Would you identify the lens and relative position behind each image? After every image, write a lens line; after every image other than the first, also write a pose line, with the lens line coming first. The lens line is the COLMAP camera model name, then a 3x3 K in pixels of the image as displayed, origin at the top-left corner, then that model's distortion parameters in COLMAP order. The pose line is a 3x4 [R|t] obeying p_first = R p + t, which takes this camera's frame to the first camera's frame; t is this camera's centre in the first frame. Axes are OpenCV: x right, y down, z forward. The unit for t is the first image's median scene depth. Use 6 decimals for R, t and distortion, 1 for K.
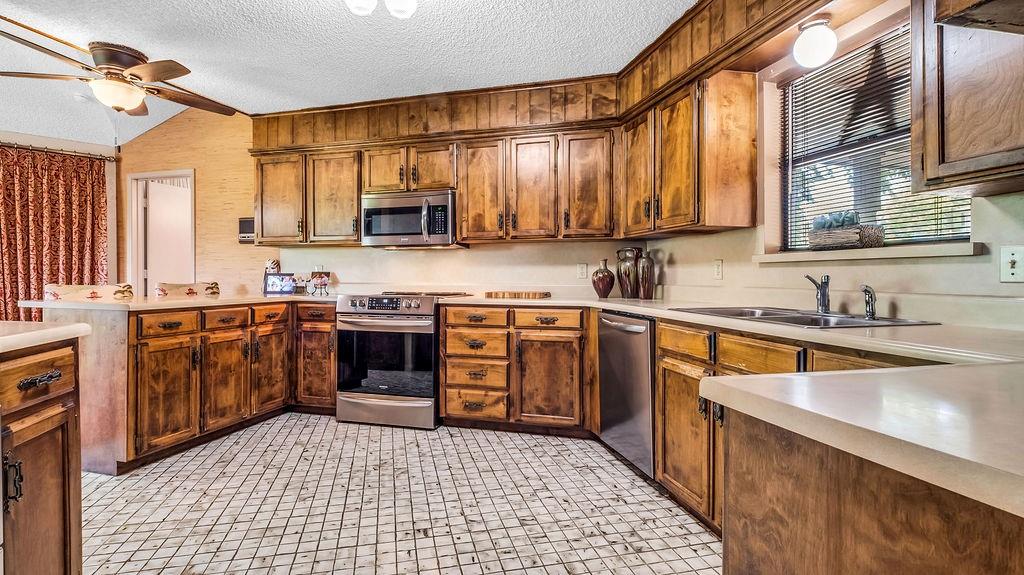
lens RADIAL K [[498.9, 0, 512.0], [0, 498.9, 287.5], [0, 0, 1]] dist [0.001029, 0.000059]
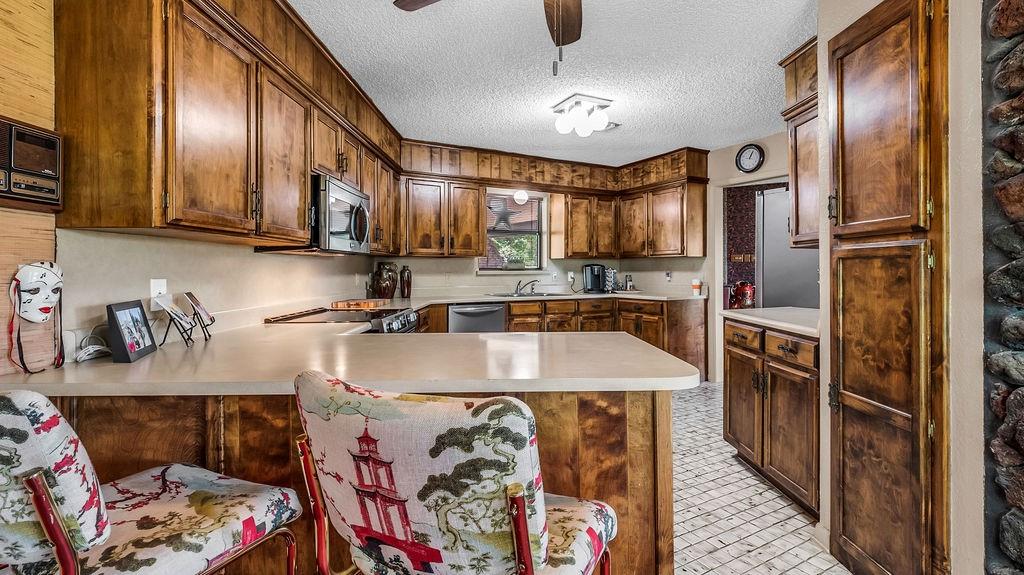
lens RADIAL K [[447.1, 0, 512.6], [0, 447.1, 281.5], [0, 0, 1]] dist [0.000359, -0.000017]
pose [[-0.265052, -0.026168, 0.963879, -1.029561], [0.024719, 0.999119, 0.033922, -0.058359], [-0.963917, 0.032817, -0.264172, 0.991240]]
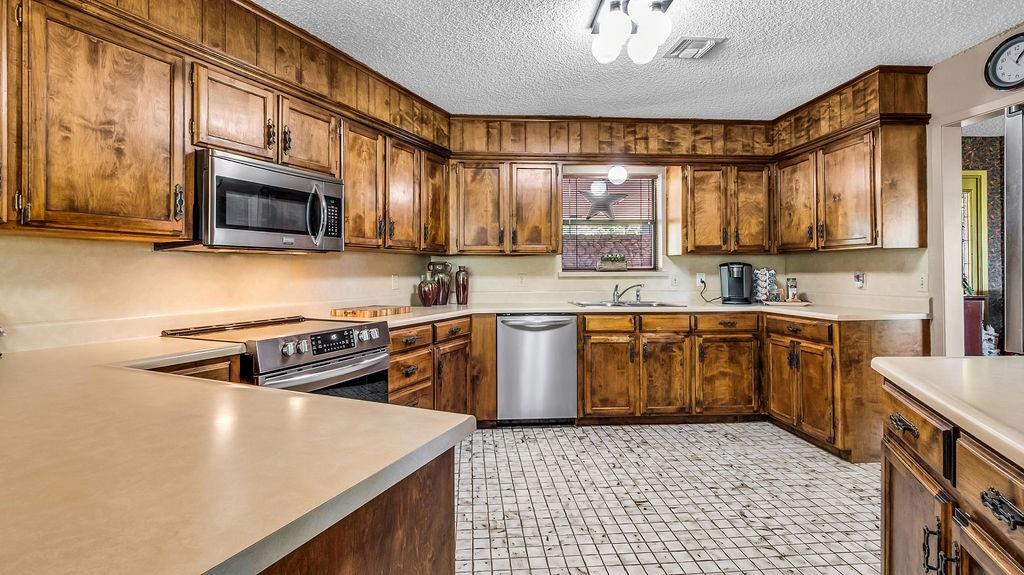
lens RADIAL K [[461.3, 0, 511.5], [0, 461.3, 271.7], [0, 0, 1]] dist [0.000183, -0.000118]
pose [[0.153616, -0.003814, 0.988123, -0.797648], [0.027569, 0.999620, -0.000427, -0.050674], [-0.987746, 0.027308, 0.153662, 0.666698]]
